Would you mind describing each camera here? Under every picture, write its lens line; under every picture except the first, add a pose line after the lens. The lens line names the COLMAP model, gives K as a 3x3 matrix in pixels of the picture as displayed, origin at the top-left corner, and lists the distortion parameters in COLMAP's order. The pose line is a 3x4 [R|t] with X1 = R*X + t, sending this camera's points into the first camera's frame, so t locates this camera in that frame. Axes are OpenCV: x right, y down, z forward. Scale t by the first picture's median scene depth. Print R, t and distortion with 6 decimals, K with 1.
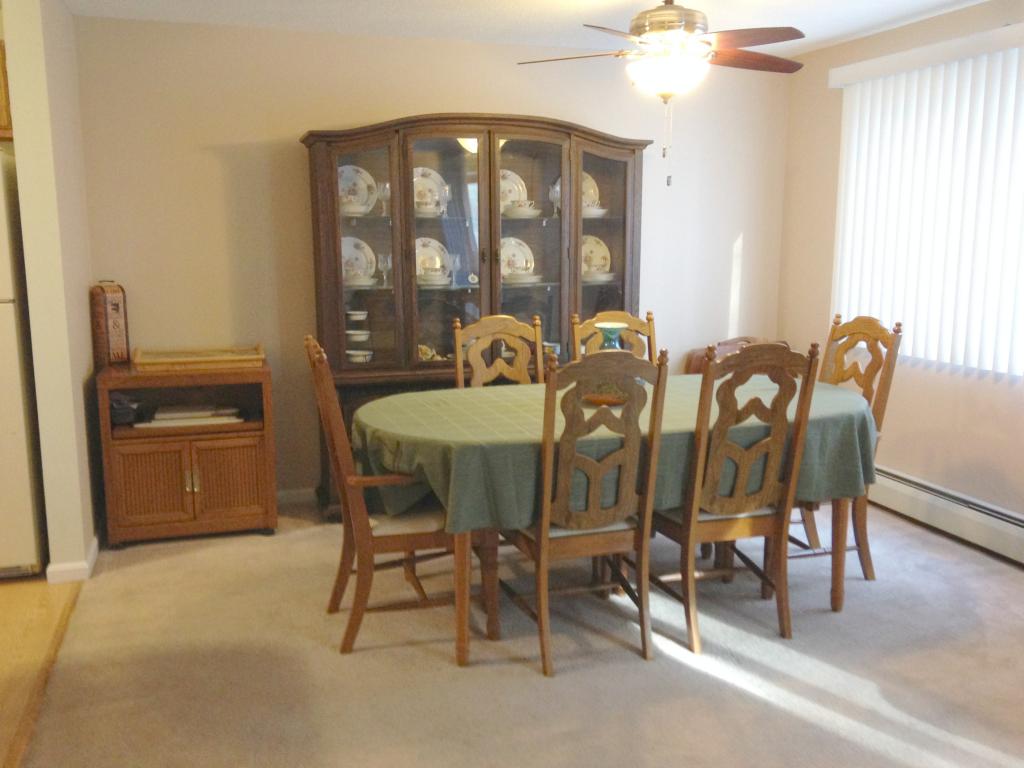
lens RADIAL K [[942.3, 0, 474.0], [0, 942.3, 409.8], [0, 0, 1]] dist [0.032152, 0.000000]
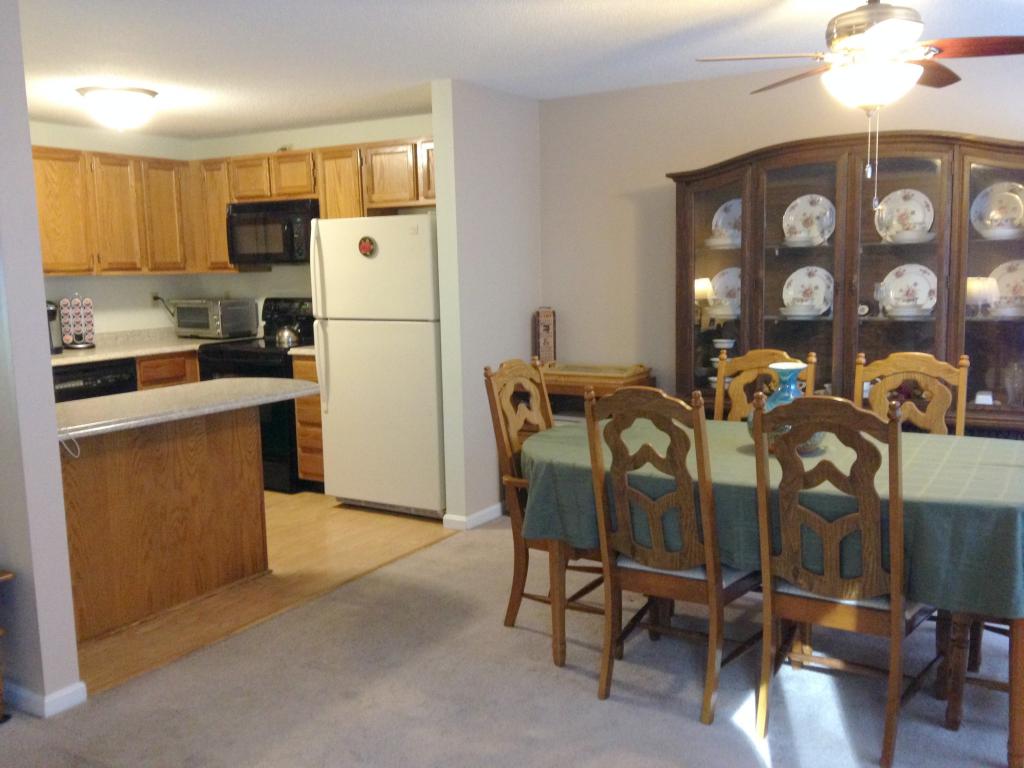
lens RADIAL K [[942.3, 0, 521.8], [0, 942.3, 403.1], [0, 0, 1]] dist [0.032152, 0.000000]
pose [[0.629585, 0.097035, -0.770848, 0.650078], [-0.117509, 0.992649, 0.028981, -0.047348], [0.767994, 0.072335, 0.636359, 0.209620]]
